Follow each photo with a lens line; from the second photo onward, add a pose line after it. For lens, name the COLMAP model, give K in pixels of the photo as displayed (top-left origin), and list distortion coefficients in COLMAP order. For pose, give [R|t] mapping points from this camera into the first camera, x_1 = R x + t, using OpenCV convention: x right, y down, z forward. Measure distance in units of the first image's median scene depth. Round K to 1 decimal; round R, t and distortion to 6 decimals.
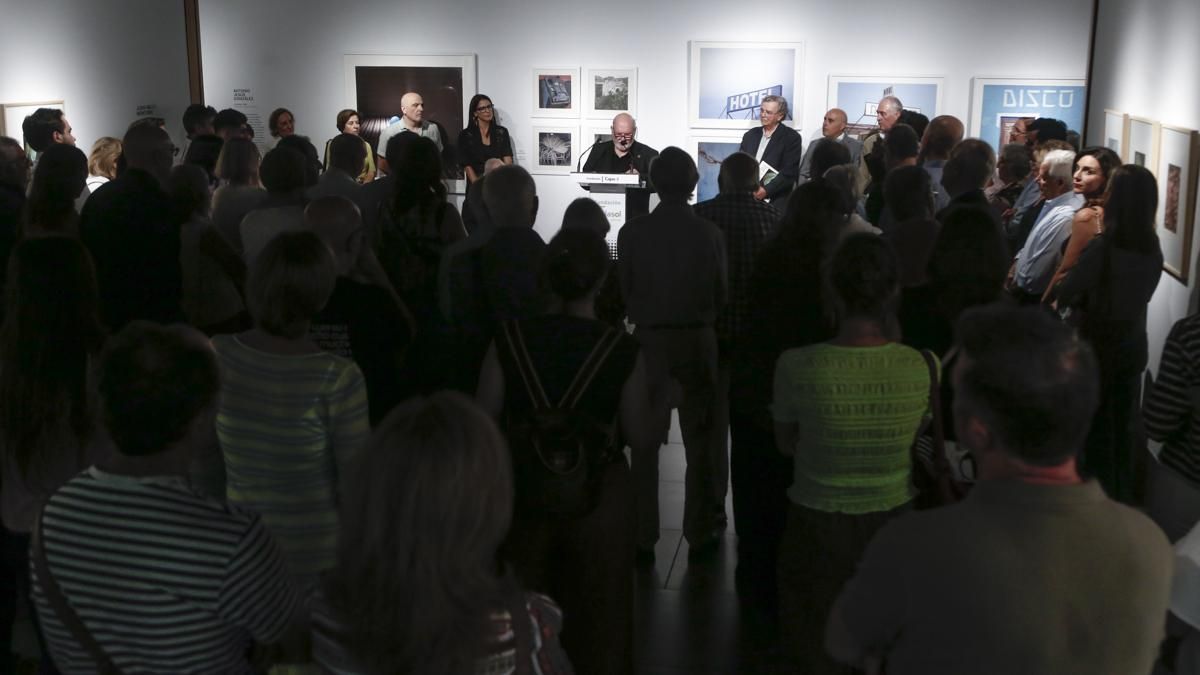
lens RADIAL K [[1234.7, 0, 599.9], [0, 1234.7, 281.7], [0, 0, 1]] dist [0.059930, -0.002395]
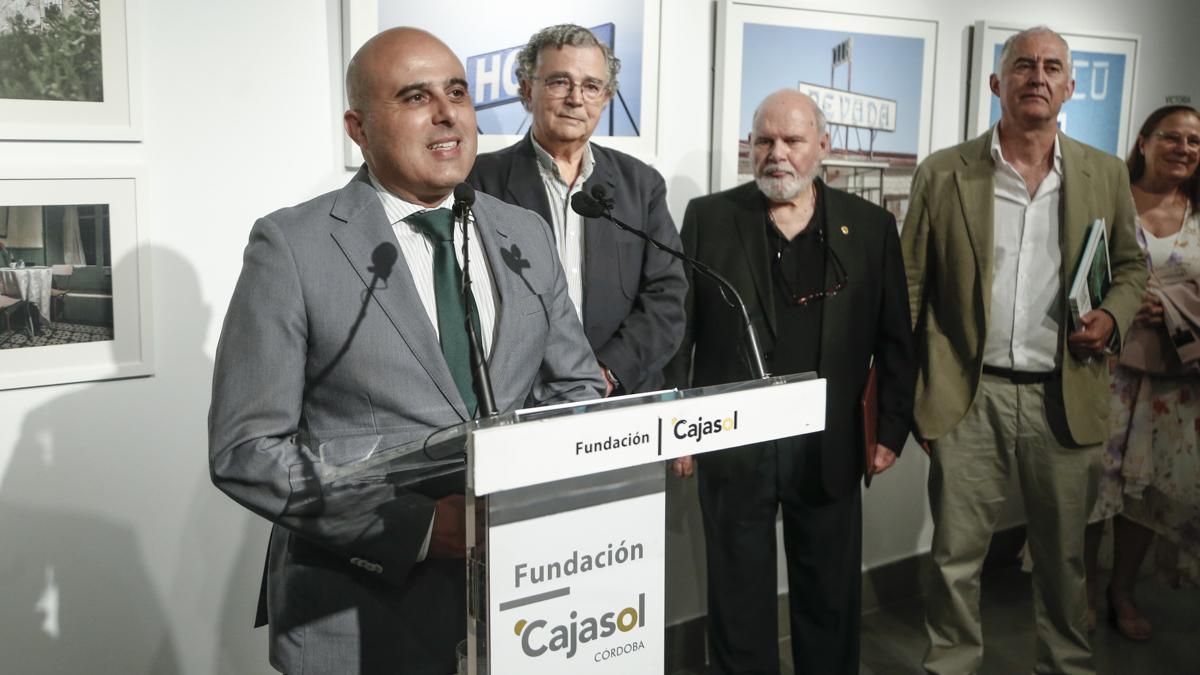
lens RADIAL K [[1293.5, 0, 573.7], [0, 1293.5, 319.3], [0, 0, 1]] dist [0.042098, 0.043385]
pose [[0.673006, -0.104073, 0.732279, -0.105834], [0.144552, 0.989467, 0.007774, -0.086780], [-0.725375, 0.100620, 0.680961, 0.774798]]
